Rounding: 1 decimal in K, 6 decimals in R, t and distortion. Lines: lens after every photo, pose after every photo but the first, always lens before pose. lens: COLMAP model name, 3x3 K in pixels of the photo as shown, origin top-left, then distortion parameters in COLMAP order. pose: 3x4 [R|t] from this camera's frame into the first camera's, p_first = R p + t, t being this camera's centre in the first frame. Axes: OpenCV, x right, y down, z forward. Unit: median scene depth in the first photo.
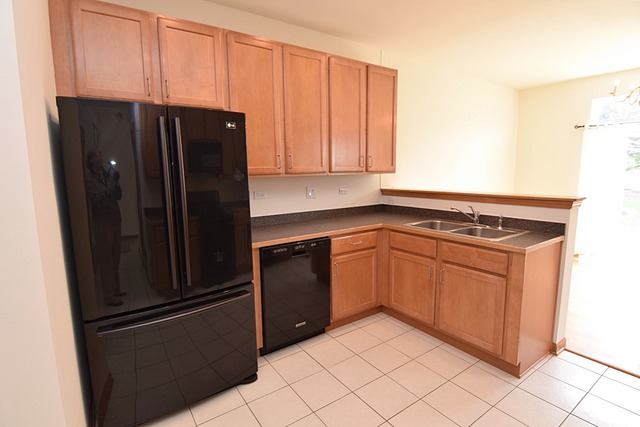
lens RADIAL K [[316.5, 0, 318.4], [0, 316.5, 213.9], [0, 0, 1]] dist [-0.013523, -0.002875]
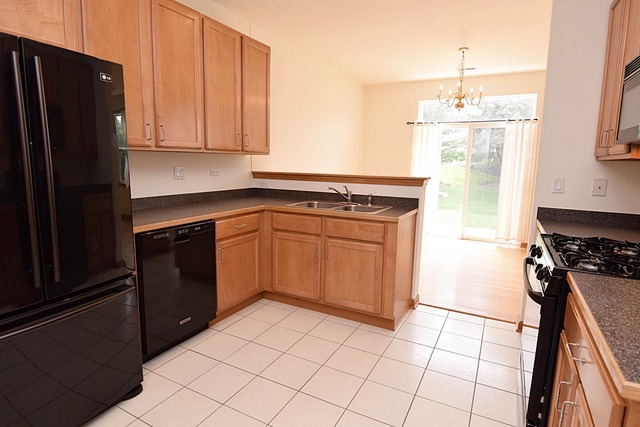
lens RADIAL K [[345.3, 0, 322.1], [0, 345.3, 211.6], [0, 0, 1]] dist [-0.004434, -0.010519]
pose [[0.889555, -0.034592, 0.455517, -0.135299], [0.028198, 0.999385, 0.020829, 0.037395], [-0.455958, -0.005684, 0.889983, -0.016393]]
